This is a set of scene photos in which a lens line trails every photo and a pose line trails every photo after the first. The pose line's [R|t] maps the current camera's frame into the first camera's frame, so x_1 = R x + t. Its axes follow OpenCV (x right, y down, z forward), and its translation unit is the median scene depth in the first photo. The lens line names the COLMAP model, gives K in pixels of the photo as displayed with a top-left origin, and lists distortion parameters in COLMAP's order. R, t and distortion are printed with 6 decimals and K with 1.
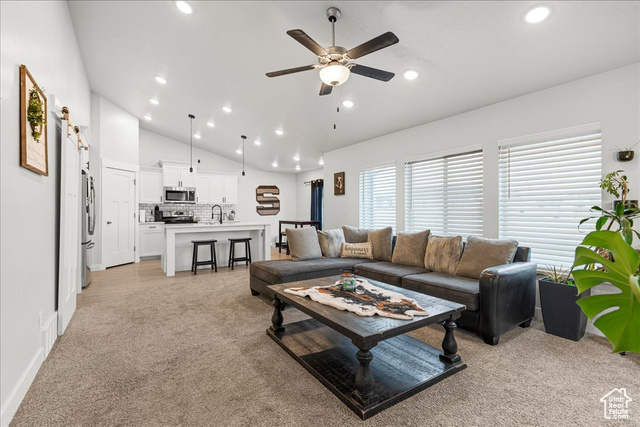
lens RADIAL K [[288.3, 0, 317.9], [0, 288.3, 209.8], [0, 0, 1]] dist [0.003703, -0.001638]
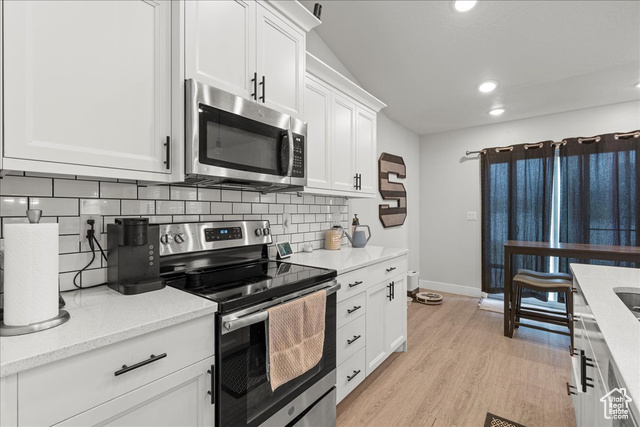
lens RADIAL K [[288.3, 0, 316.1], [0, 288.3, 212.1], [0, 0, 1]] dist [0.003703, -0.001638]
pose [[0.957202, 0.000045, 0.289419, -0.509440], [-0.000885, 0.999996, 0.002772, -0.004659], [-0.289418, -0.002910, 0.957198, 0.818075]]
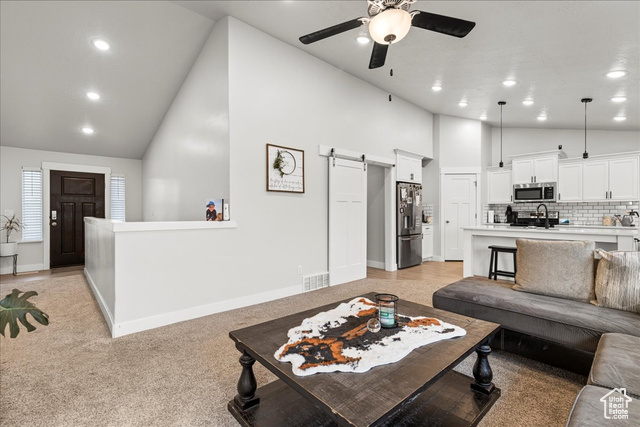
lens RADIAL K [[288.3, 0, 318.1], [0, 288.3, 212.2], [0, 0, 1]] dist [0.003703, -0.001638]
pose [[0.140482, 0.002632, -0.990080, 0.278600], [0.004033, 0.999987, 0.003230, 0.000410], [0.990075, -0.004446, 0.140469, 0.263041]]
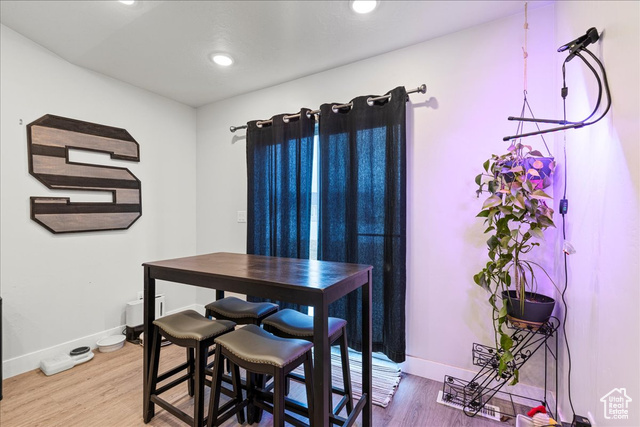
lens RADIAL K [[288.3, 0, 317.1], [0, 288.3, 218.0], [0, 0, 1]] dist [0.003703, -0.001638]
pose [[0.907863, 0.001436, 0.419264, -0.120488], [-0.005326, 0.999953, 0.008109, 0.002279], [-0.419233, -0.009595, 0.907828, 0.853924]]
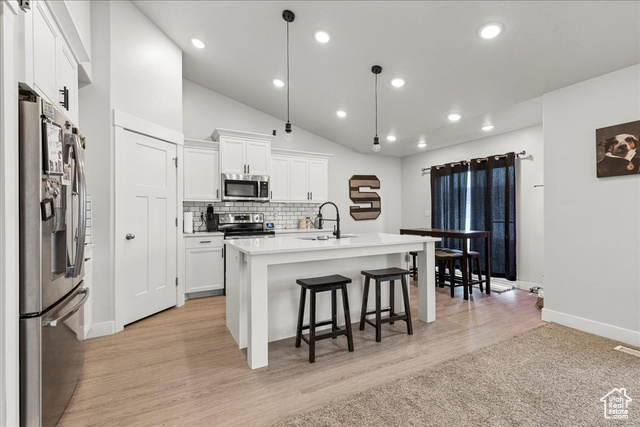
lens RADIAL K [[288.3, 0, 316.7], [0, 288.3, 213.5], [0, 0, 1]] dist [0.003703, -0.001638]
pose [[0.994653, -0.003477, -0.103213, -0.275689], [0.003873, 0.999986, 0.003635, 0.001332], [0.103199, -0.004015, 0.994653, 0.424504]]
